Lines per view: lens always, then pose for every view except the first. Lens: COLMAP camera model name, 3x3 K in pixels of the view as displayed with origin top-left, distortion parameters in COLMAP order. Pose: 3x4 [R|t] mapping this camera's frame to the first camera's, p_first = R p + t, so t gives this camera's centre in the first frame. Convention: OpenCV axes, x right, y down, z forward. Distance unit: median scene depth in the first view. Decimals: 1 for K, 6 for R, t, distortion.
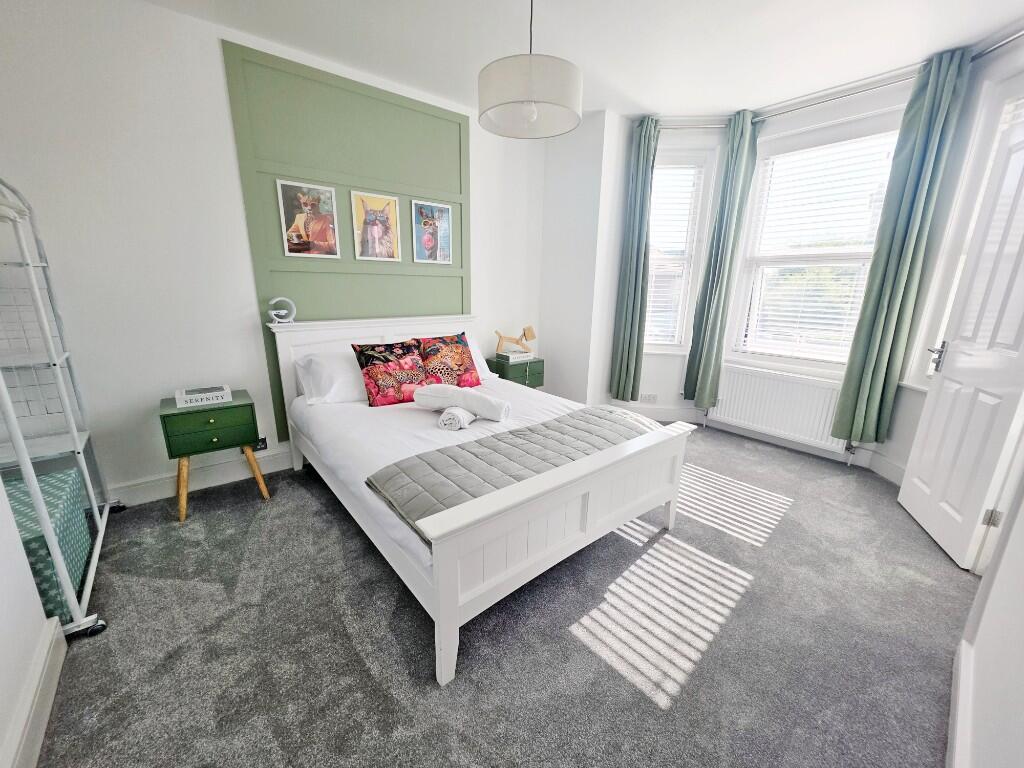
lens RADIAL K [[413.0, 0, 511.3], [0, 413.0, 393.9], [0, 0, 1]] dist [-0.000534, -0.000071]
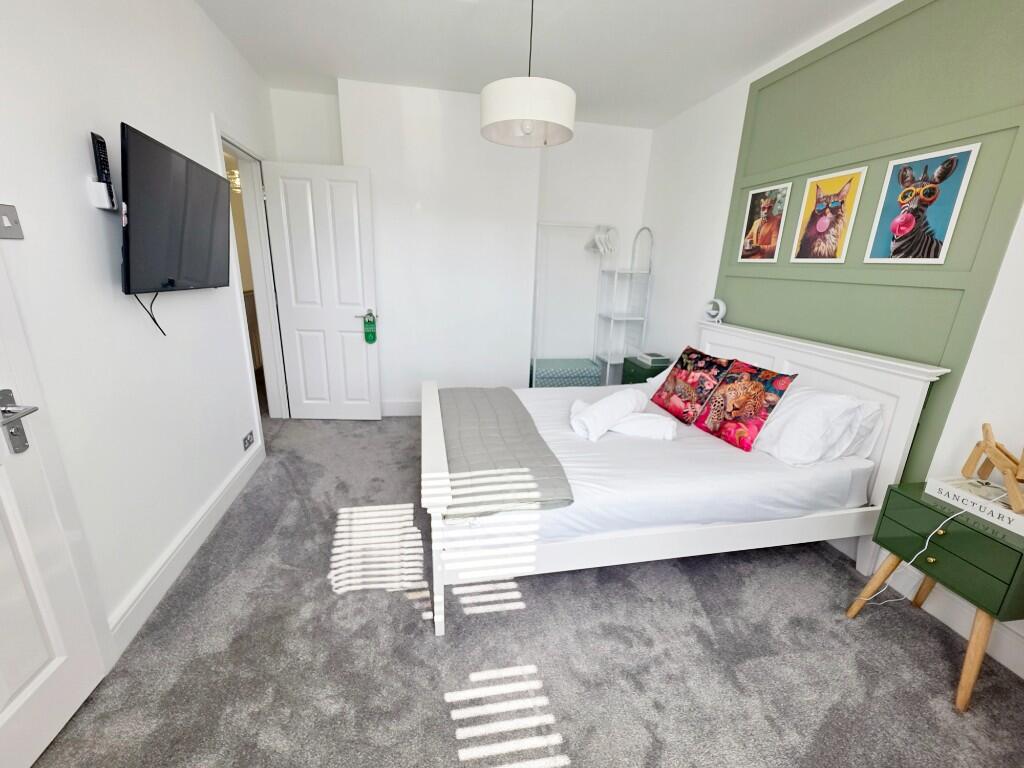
lens RADIAL K [[419.1, 0, 505.8], [0, 419.1, 385.4], [0, 0, 1]] dist [0.000303, -0.000110]
pose [[-0.479102, 0.216664, -0.850599, 0.710776], [-0.263379, 0.888918, 0.374774, -0.290116], [0.837313, 0.403585, -0.368817, 0.996307]]
